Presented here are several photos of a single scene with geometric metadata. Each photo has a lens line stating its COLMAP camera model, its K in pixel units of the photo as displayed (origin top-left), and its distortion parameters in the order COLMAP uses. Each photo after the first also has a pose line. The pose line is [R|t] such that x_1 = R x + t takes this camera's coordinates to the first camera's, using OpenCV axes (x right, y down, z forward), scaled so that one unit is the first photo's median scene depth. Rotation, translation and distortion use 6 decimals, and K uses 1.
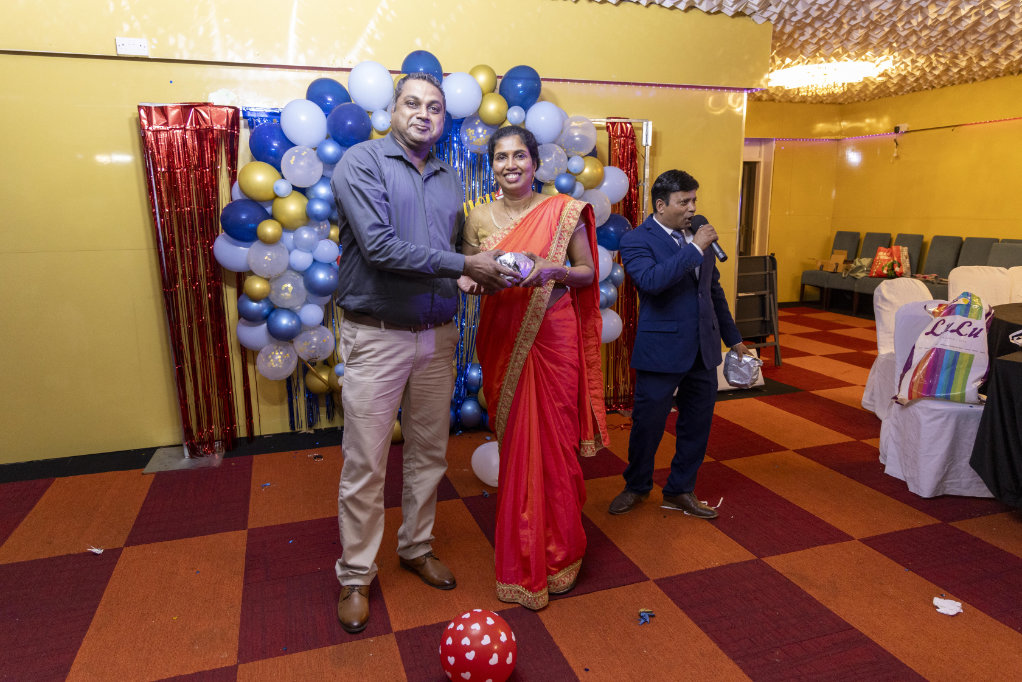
lens RADIAL K [[694.5, 0, 508.1], [0, 694.5, 338.9], [0, 0, 1]] dist [0.025208, -0.005816]
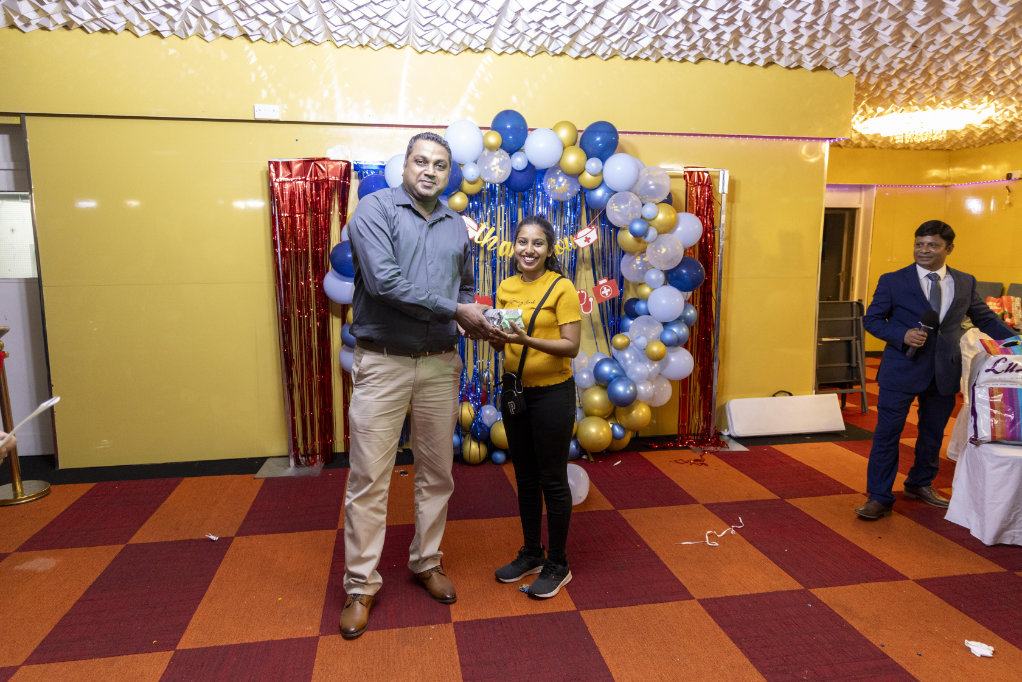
lens RADIAL K [[694.5, 0, 512.1], [0, 694.5, 342.0], [0, 0, 1]] dist [0.025208, -0.005816]
pose [[0.989625, 0.030855, -0.140319, 0.045095], [-0.038698, 0.997817, -0.053509, 0.015767], [0.138362, 0.058384, 0.988659, -0.075360]]
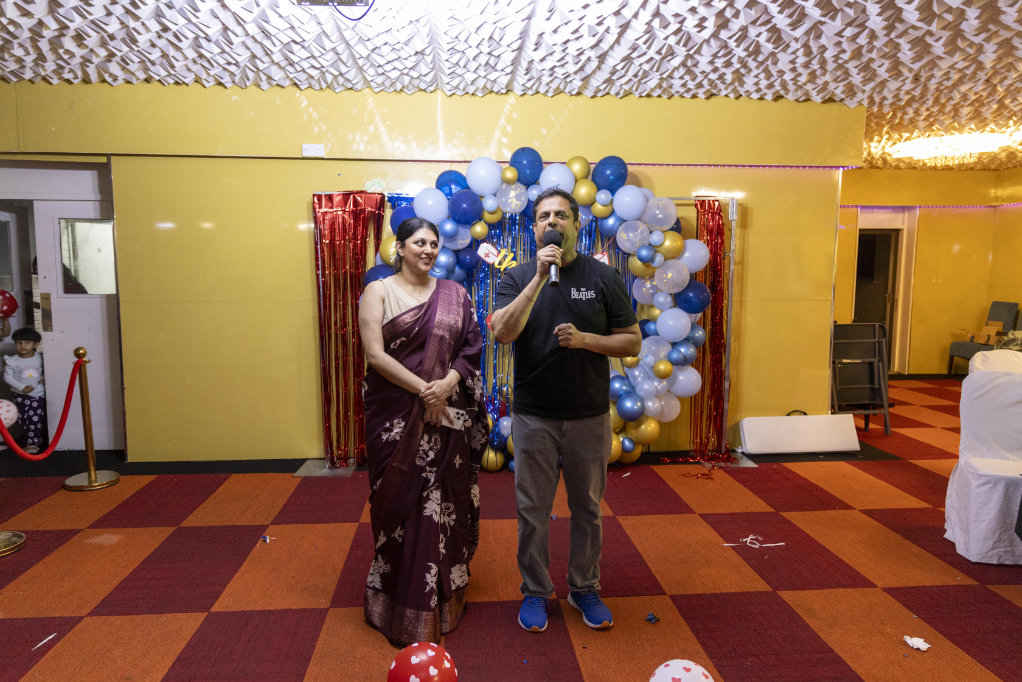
lens RADIAL K [[694.5, 0, 510.0], [0, 694.5, 339.1], [0, 0, 1]] dist [0.025208, -0.005816]
pose [[0.971928, 0.039442, -0.231949, 0.137346], [-0.058626, 0.995352, -0.076400, 0.016819], [0.227858, 0.087854, 0.969723, -0.153464]]
